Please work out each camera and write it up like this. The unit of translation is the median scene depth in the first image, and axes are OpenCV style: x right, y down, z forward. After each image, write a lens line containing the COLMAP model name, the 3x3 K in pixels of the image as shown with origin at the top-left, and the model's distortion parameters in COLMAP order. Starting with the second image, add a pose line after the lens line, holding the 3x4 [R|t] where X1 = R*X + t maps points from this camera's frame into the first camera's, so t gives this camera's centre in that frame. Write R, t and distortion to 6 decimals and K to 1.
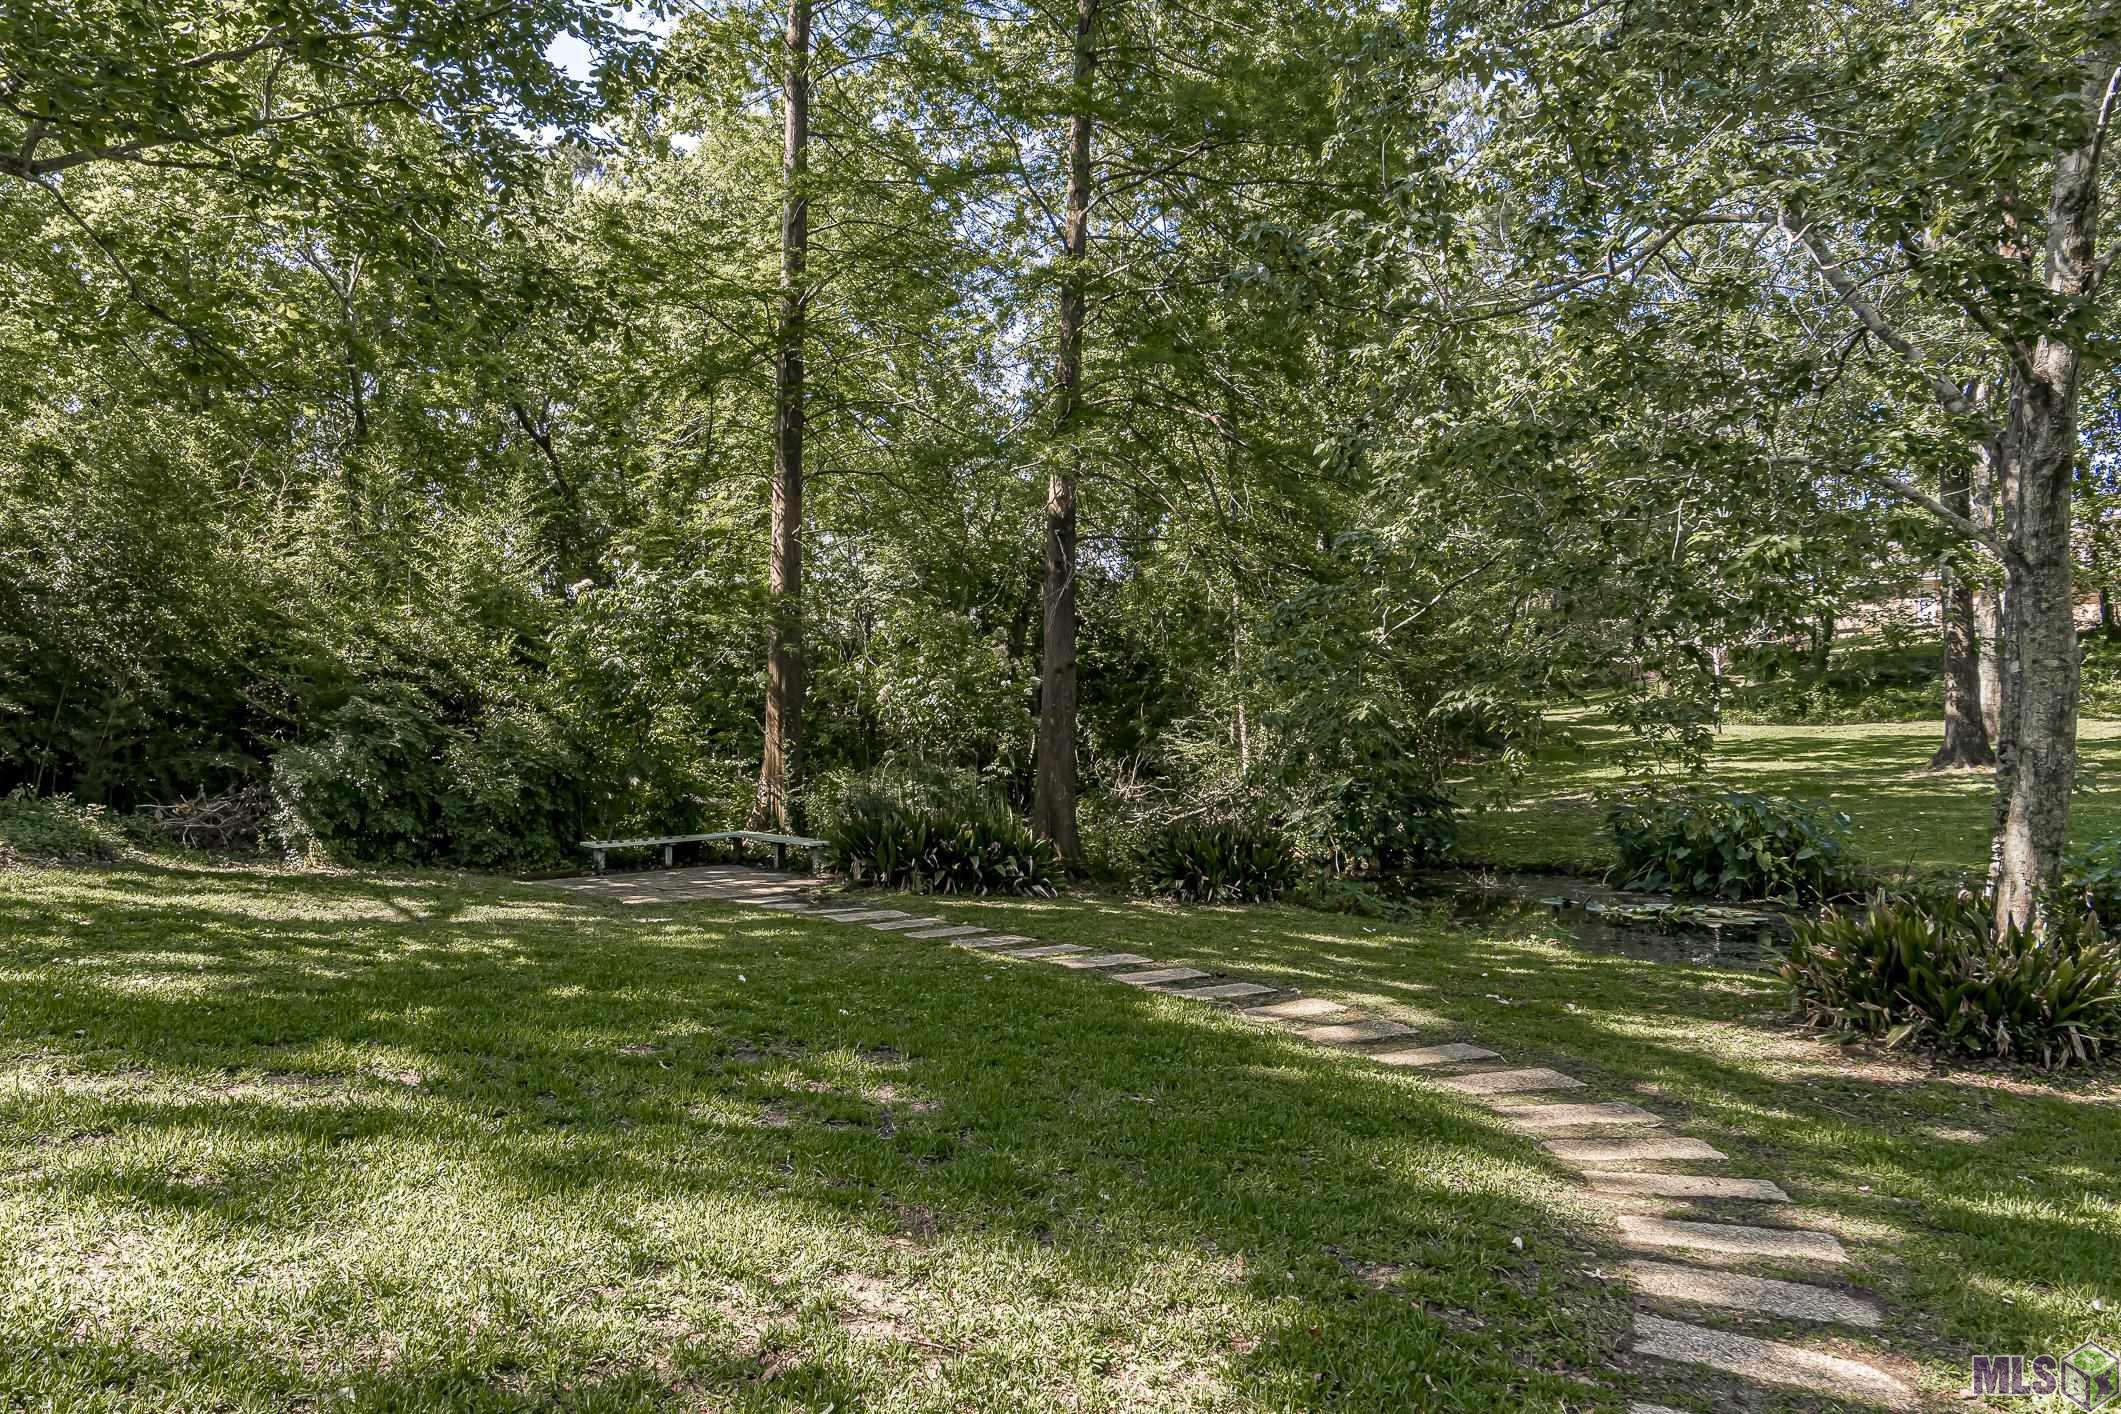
lens RADIAL K [[1500.6, 0, 1063.8], [0, 1500.6, 713.2], [0, 0, 1]] dist [-0.002321, 0.001863]
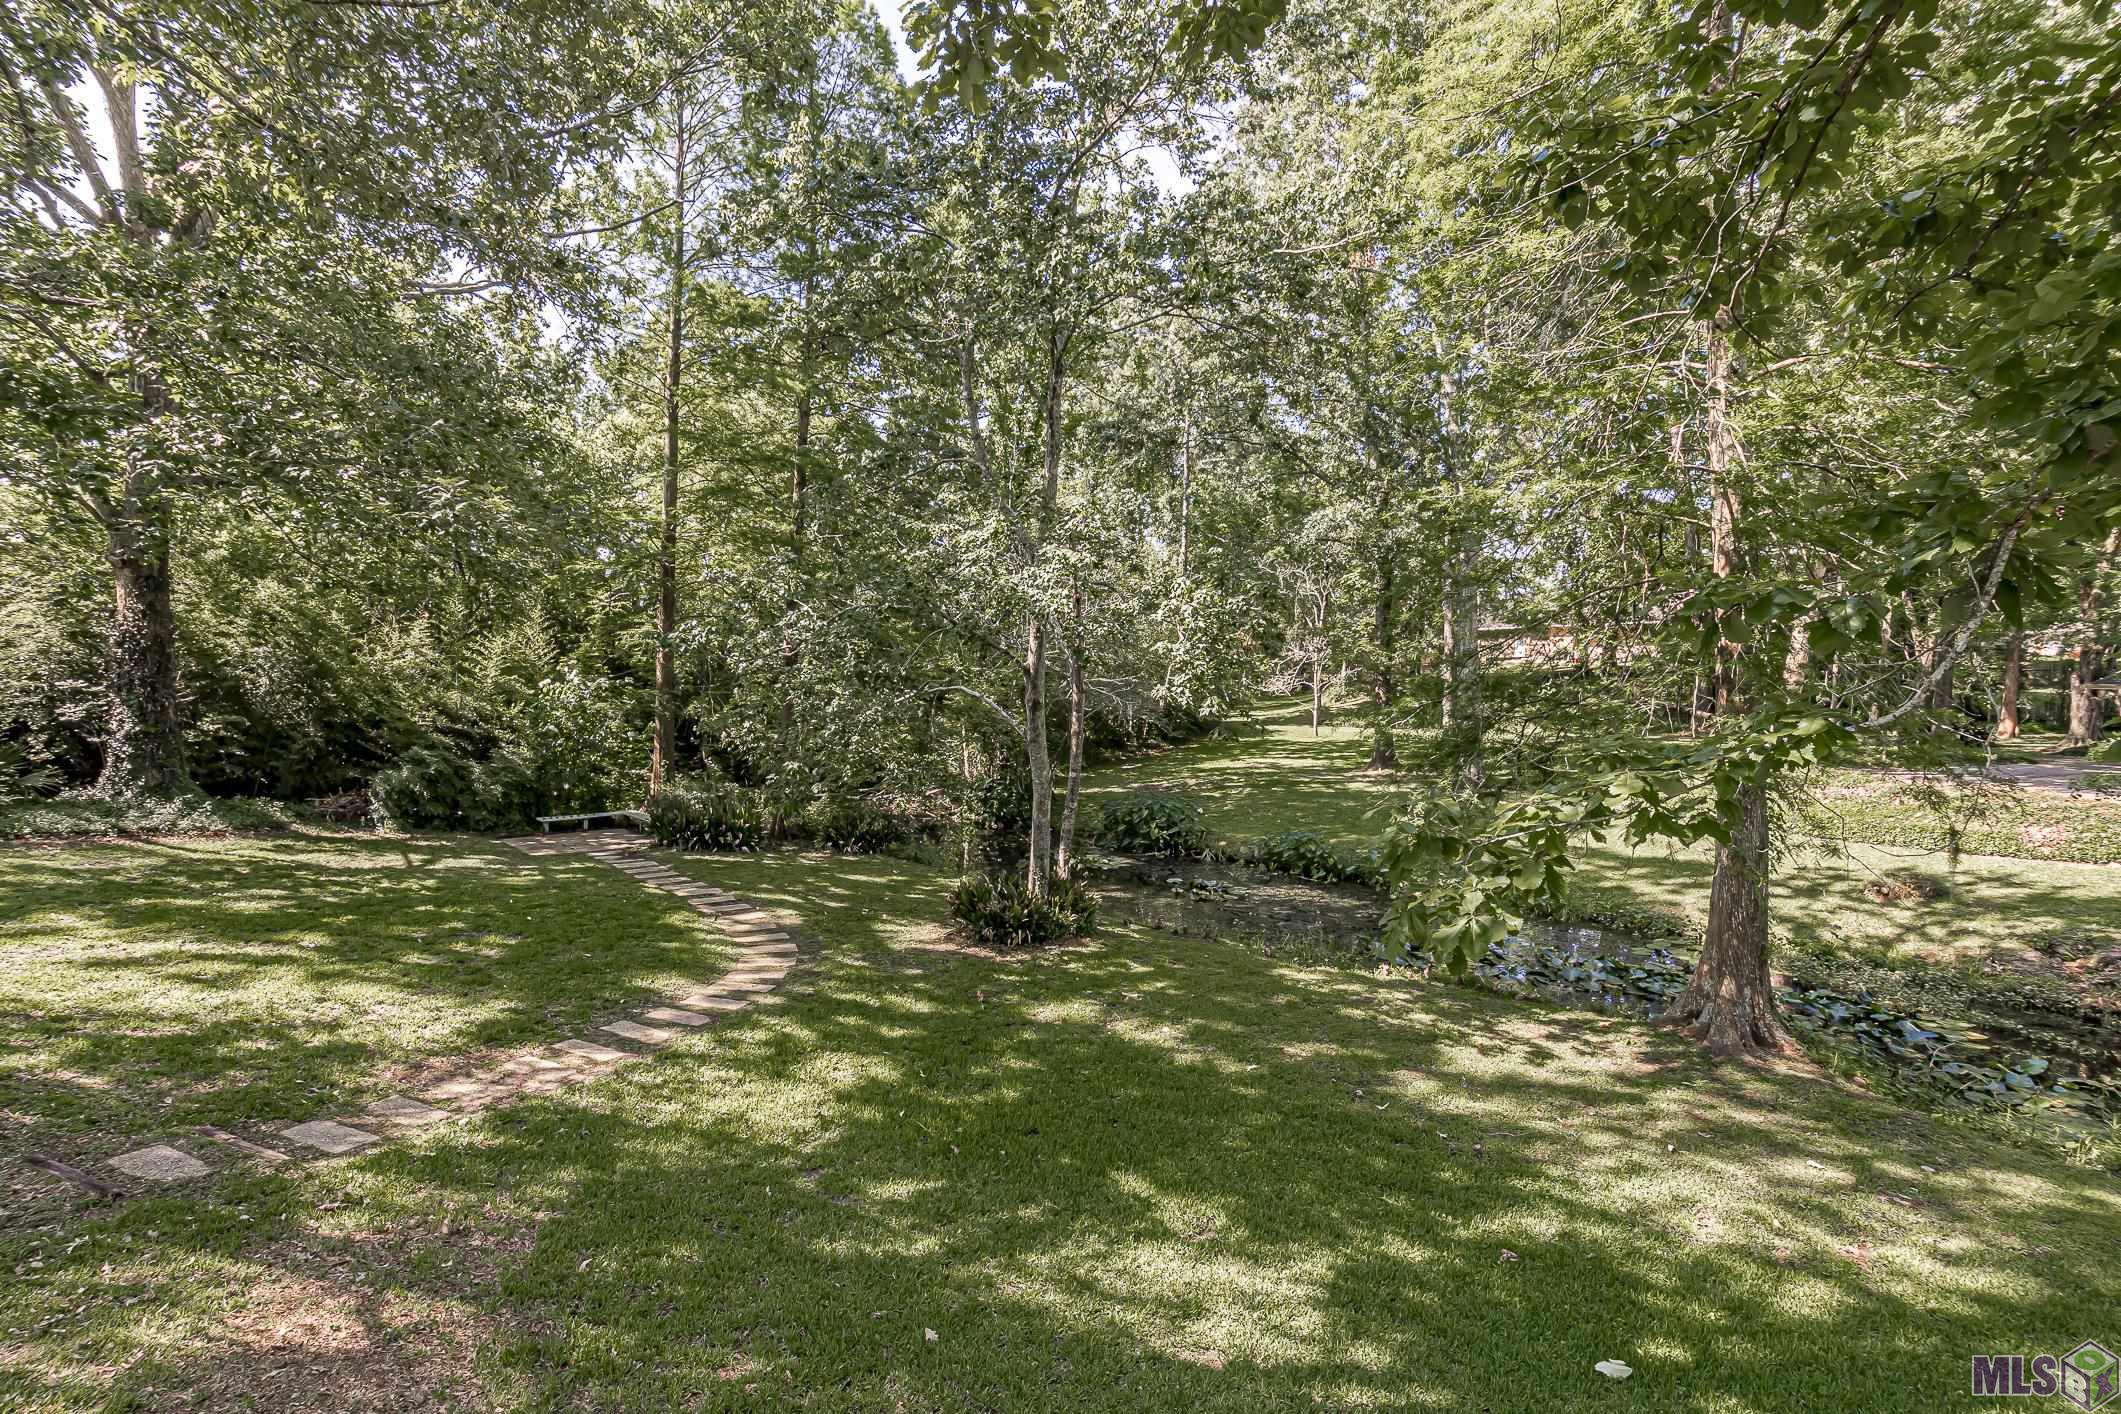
lens RADIAL K [[1044.6, 0, 1055.7], [0, 1044.6, 702.1], [0, 0, 1]] dist [0.001216, -0.000285]
pose [[0.999927, 0.012089, -0.000693, 0.386669], [-0.012072, 0.999719, 0.020395, -0.110377], [0.000939, -0.020385, 0.999792, -0.391665]]
